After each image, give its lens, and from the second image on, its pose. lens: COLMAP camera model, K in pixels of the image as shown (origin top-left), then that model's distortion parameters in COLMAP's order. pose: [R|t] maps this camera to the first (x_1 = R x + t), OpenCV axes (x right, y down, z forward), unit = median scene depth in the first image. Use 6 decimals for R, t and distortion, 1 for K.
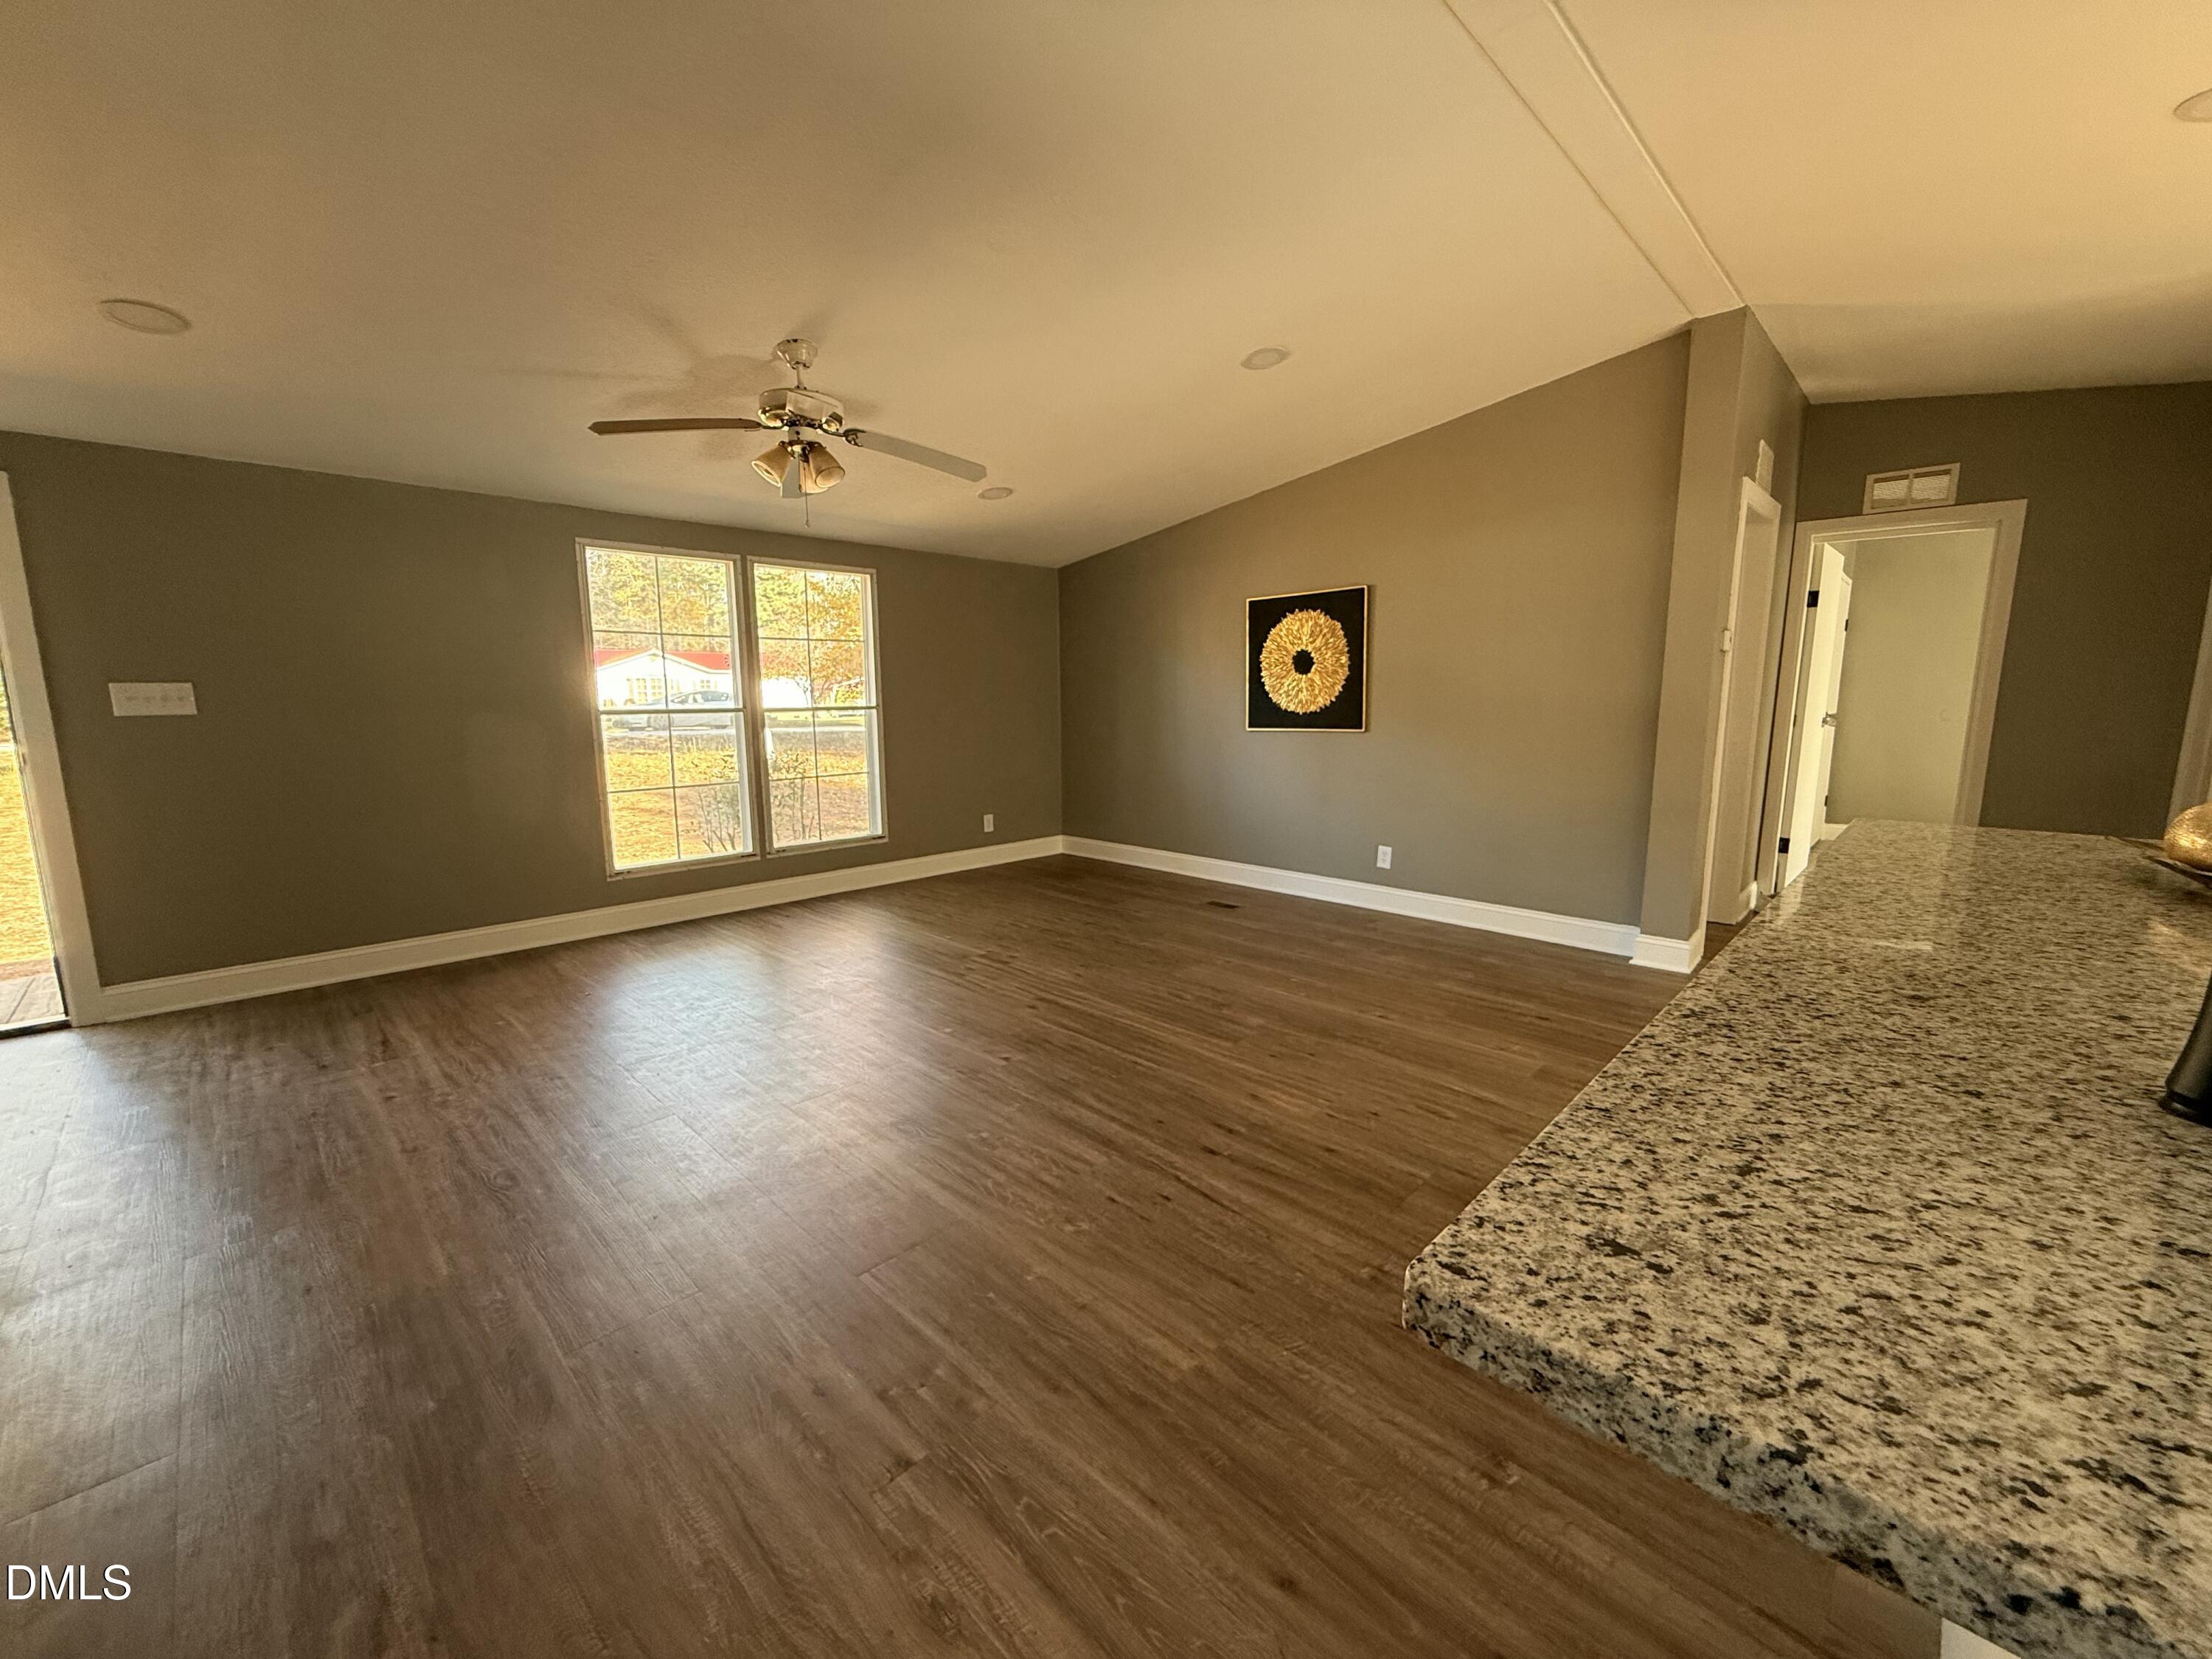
lens RADIAL K [[891.6, 0, 1109.9], [0, 891.6, 820.3], [0, 0, 1]] dist [-0.002734, -0.000138]
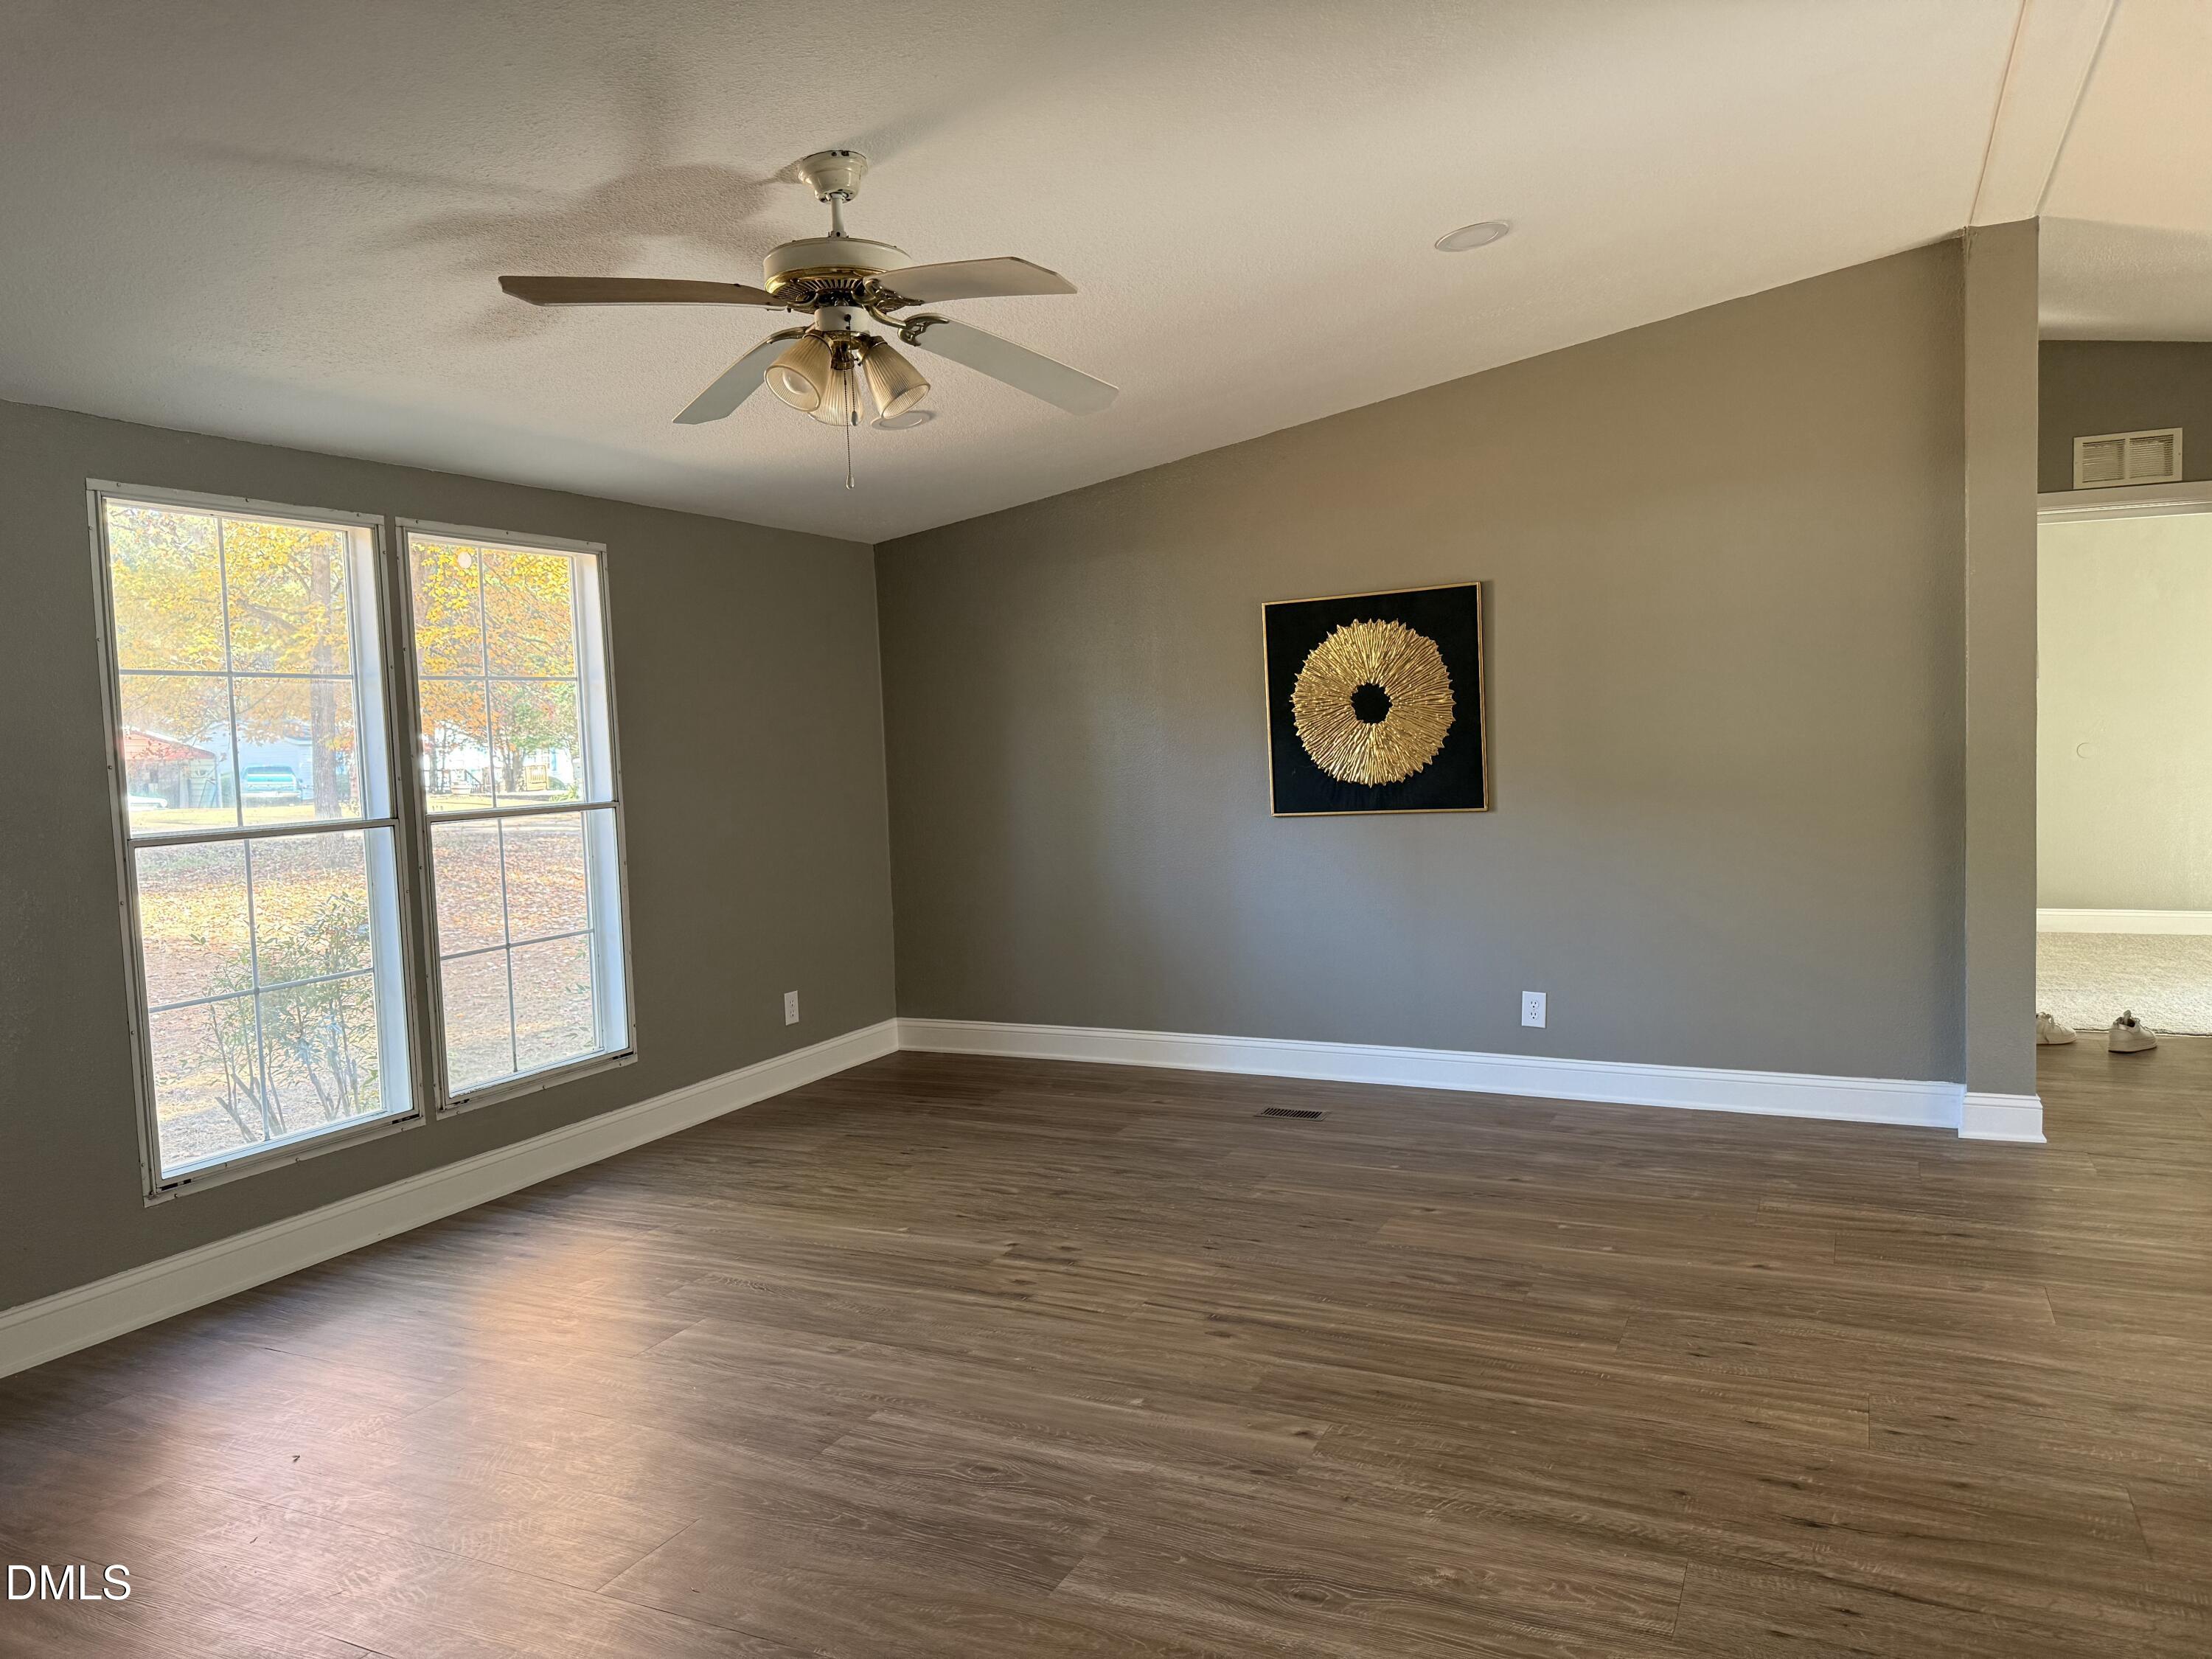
lens RADIAL K [[1562.2, 0, 1106.0], [0, 1562.2, 829.5], [0, 0, 1]] dist [0.051874, -0.064211]
pose [[0.943463, -0.047090, 0.328115, -0.364926], [0.074005, 0.994796, -0.070023, -0.032661], [-0.323110, 0.090346, 0.942039, 0.053745]]
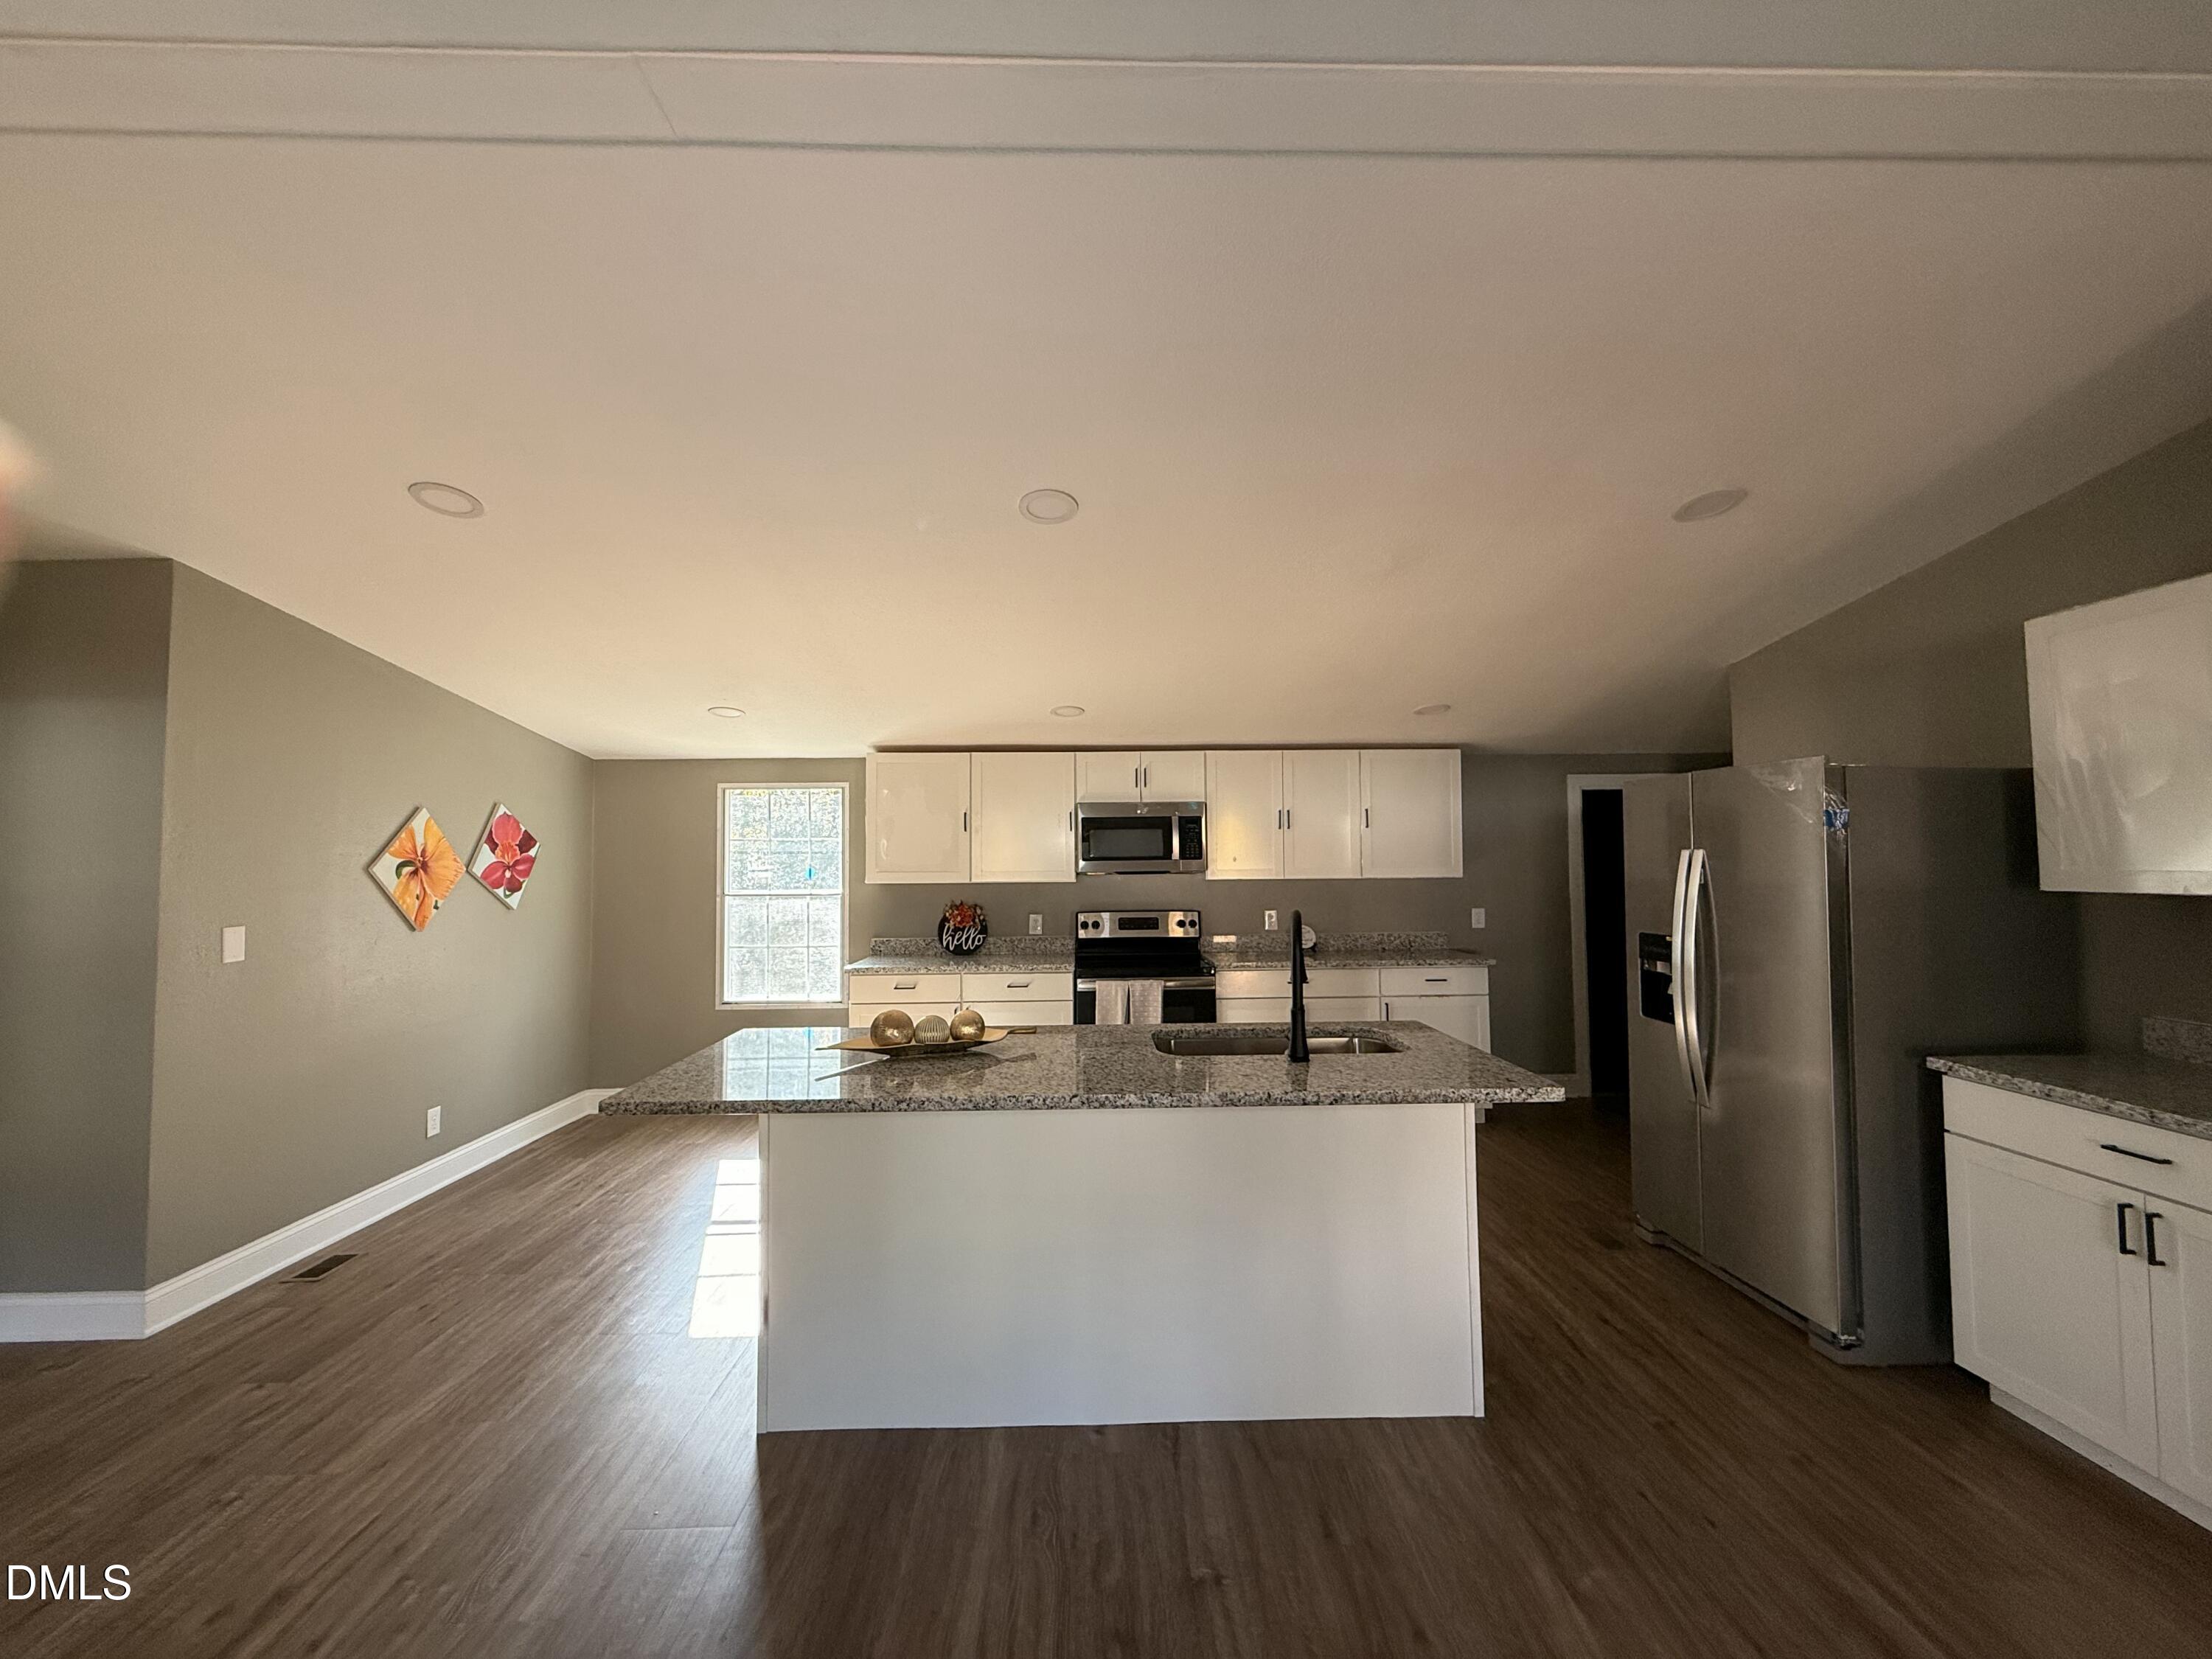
lens RADIAL K [[879.2, 0, 1101.8], [0, 879.2, 827.6], [0, 0, 1]] dist [0.000154, 0.000141]
pose [[-0.722771, 0.039081, 0.689982, -0.122892], [0.110543, 0.992082, 0.059604, -0.146742], [-0.682189, 0.119353, -0.721369, 0.613583]]
